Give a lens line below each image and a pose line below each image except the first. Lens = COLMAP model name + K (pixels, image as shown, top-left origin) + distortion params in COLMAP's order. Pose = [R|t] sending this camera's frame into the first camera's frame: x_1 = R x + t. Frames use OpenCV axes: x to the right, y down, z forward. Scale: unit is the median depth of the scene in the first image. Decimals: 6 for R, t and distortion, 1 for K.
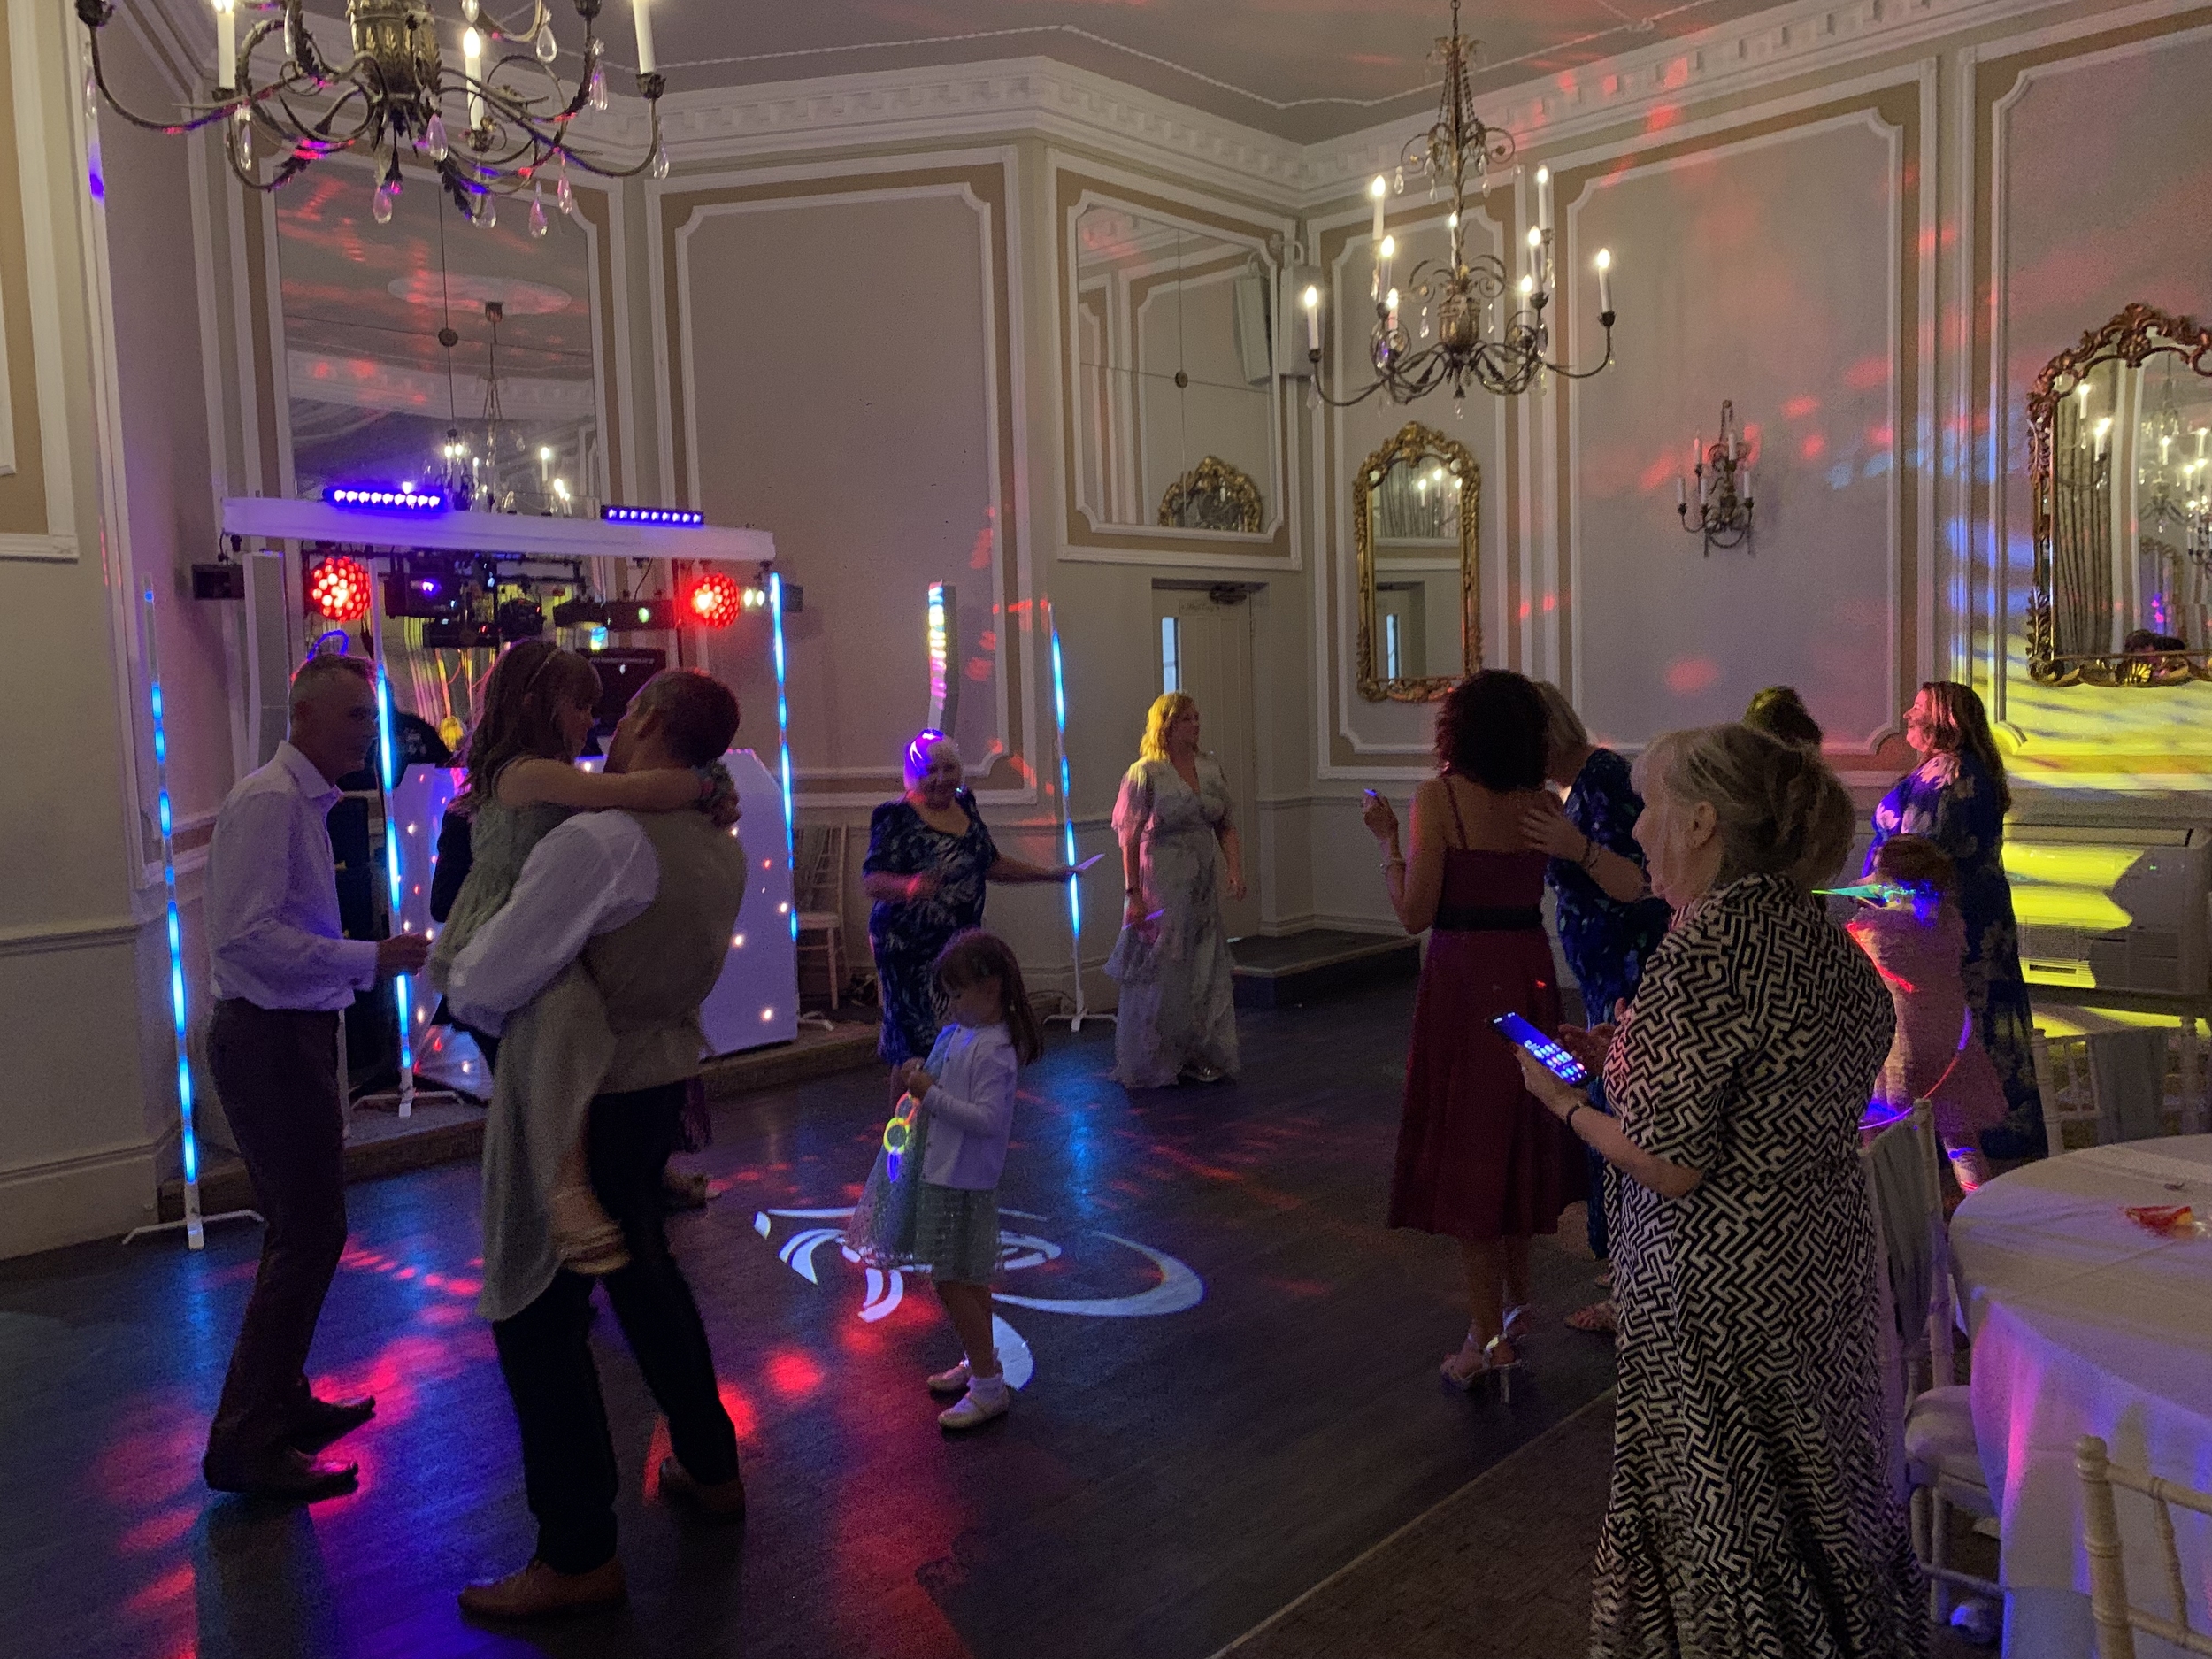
lens RADIAL K [[1678.5, 0, 1114.0], [0, 1678.5, 819.1], [0, 0, 1]] dist [0.023924, -0.020629]
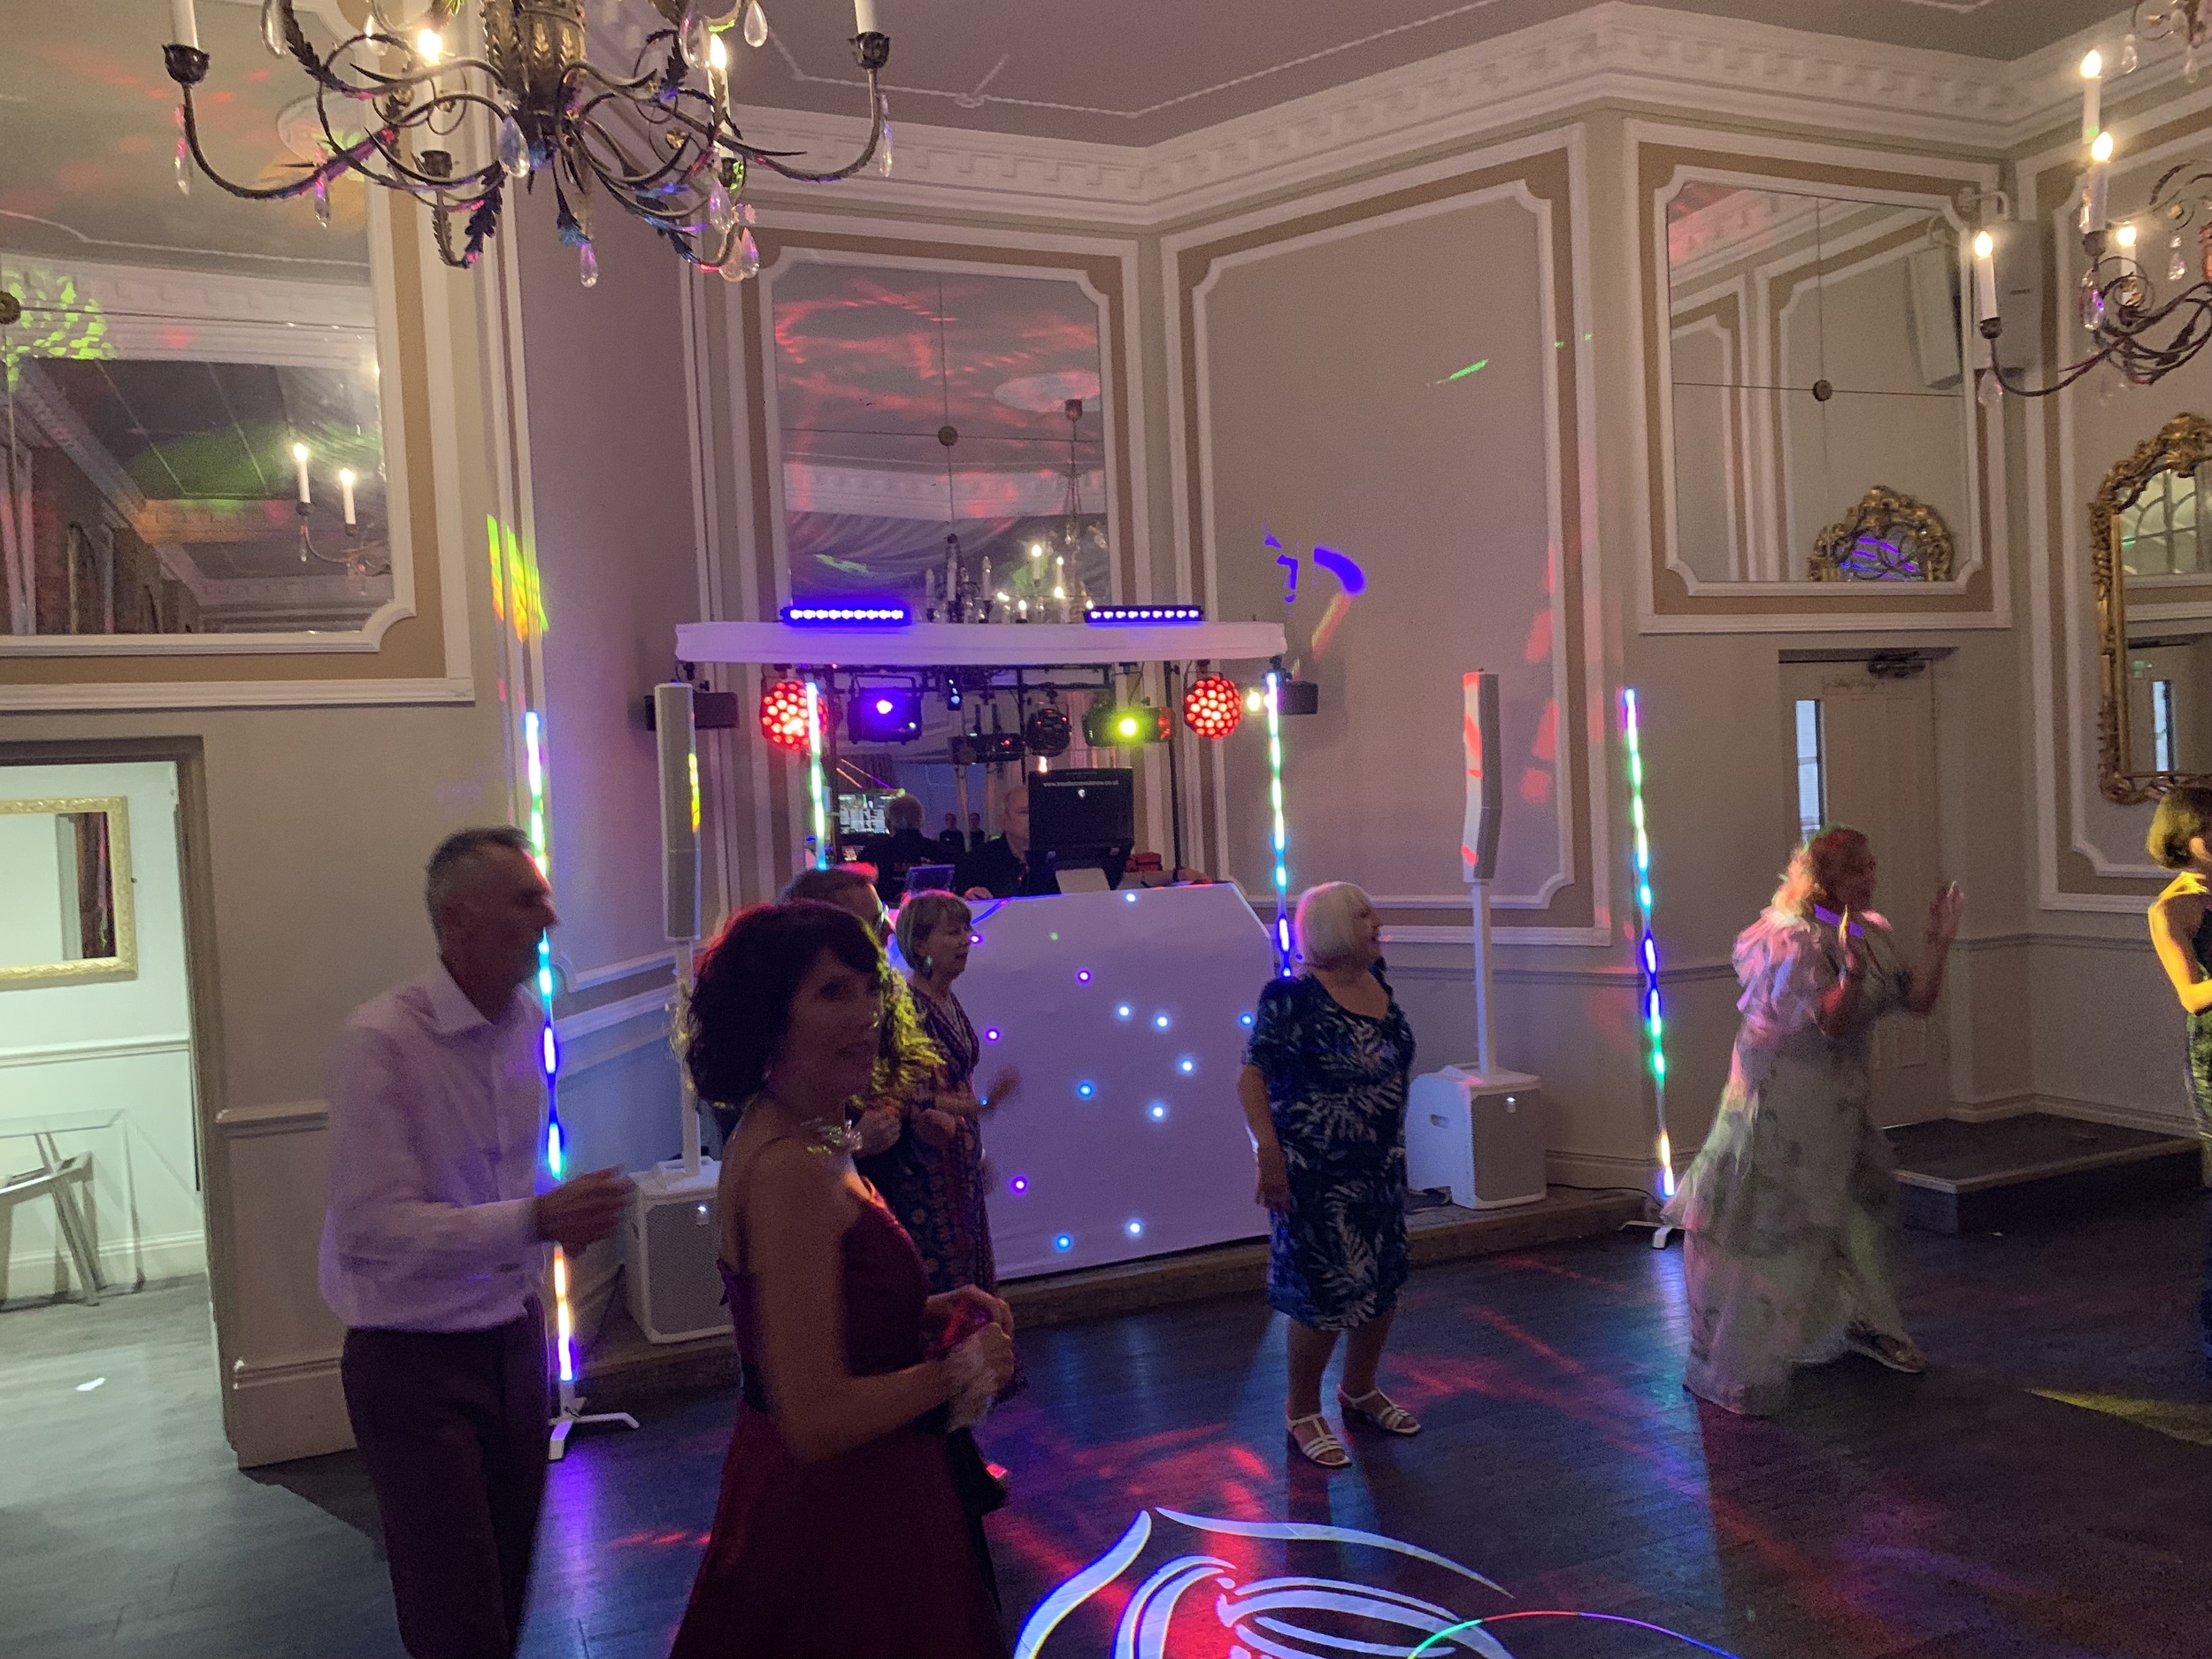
lens RADIAL K [[1678.5, 0, 1097.3], [0, 1678.5, 839.1], [0, 0, 1]] dist [0.023924, -0.020629]
pose [[0.911162, -0.005352, -0.412014, 0.057847], [-0.008617, 0.999449, -0.032039, -0.031305], [0.411958, 0.032743, 0.910614, 0.180885]]
